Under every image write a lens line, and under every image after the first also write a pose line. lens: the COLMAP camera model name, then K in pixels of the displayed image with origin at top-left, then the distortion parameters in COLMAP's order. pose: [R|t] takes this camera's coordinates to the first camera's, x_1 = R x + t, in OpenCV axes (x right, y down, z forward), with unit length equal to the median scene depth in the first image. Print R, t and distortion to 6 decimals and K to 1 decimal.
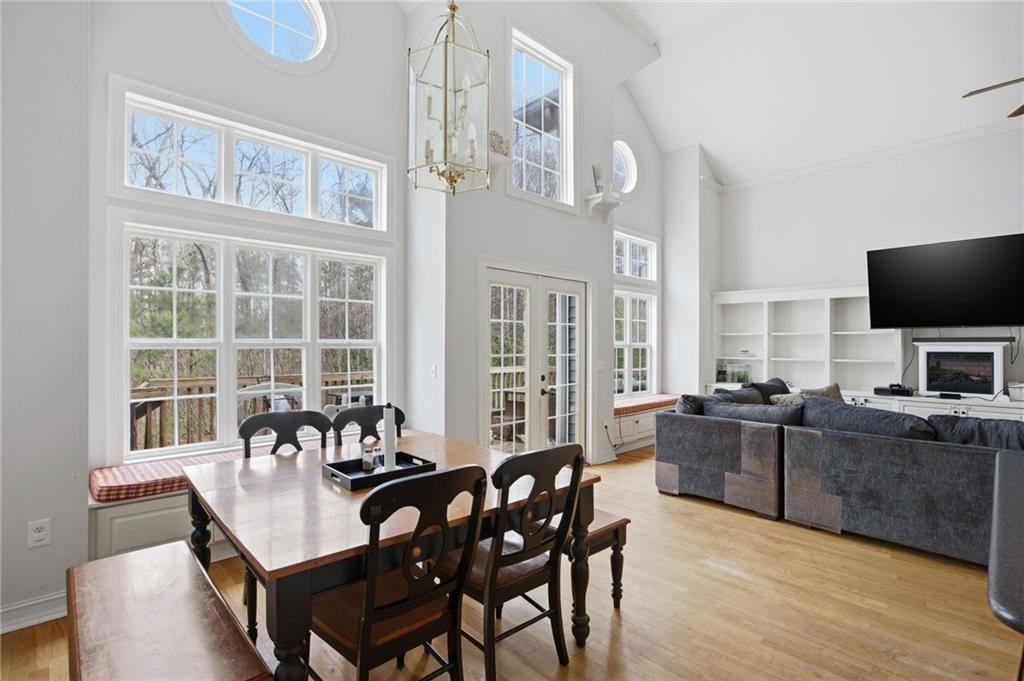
lens RADIAL K [[479.8, 0, 512.0], [0, 479.8, 340.5], [0, 0, 1]] dist [-0.001466, -0.000602]
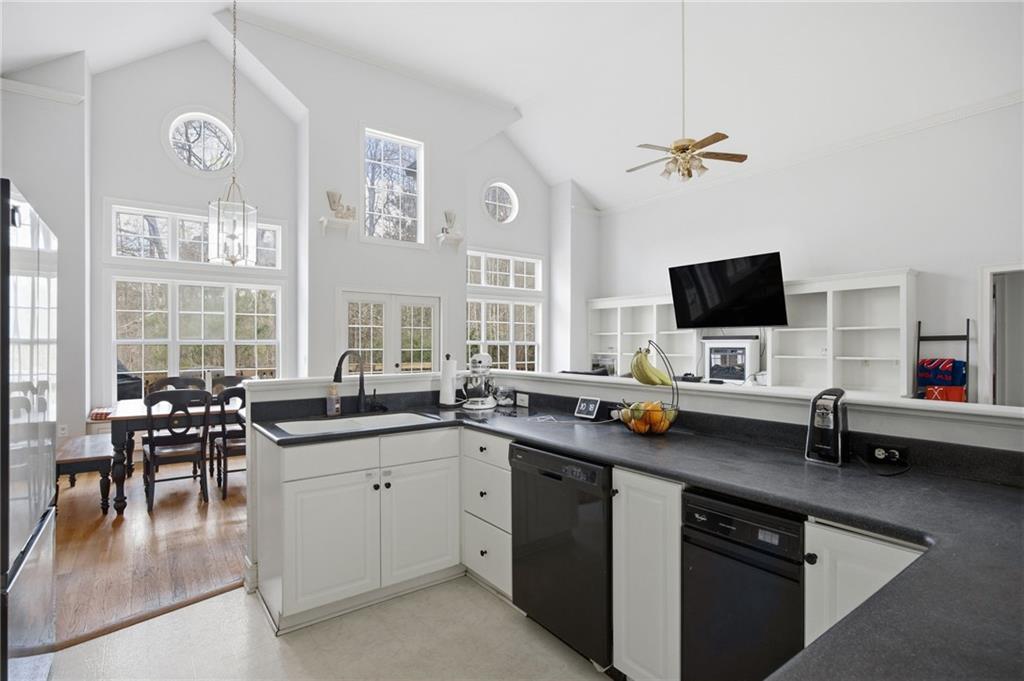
lens RADIAL K [[488.0, 0, 507.5], [0, 488.0, 344.0], [0, 0, 1]] dist [-0.003414, -0.000251]
pose [[0.990937, -0.001161, -0.134321, 0.486278], [0.002185, 0.999970, 0.007480, 0.003625], [0.134308, -0.007705, 0.990910, -0.335444]]
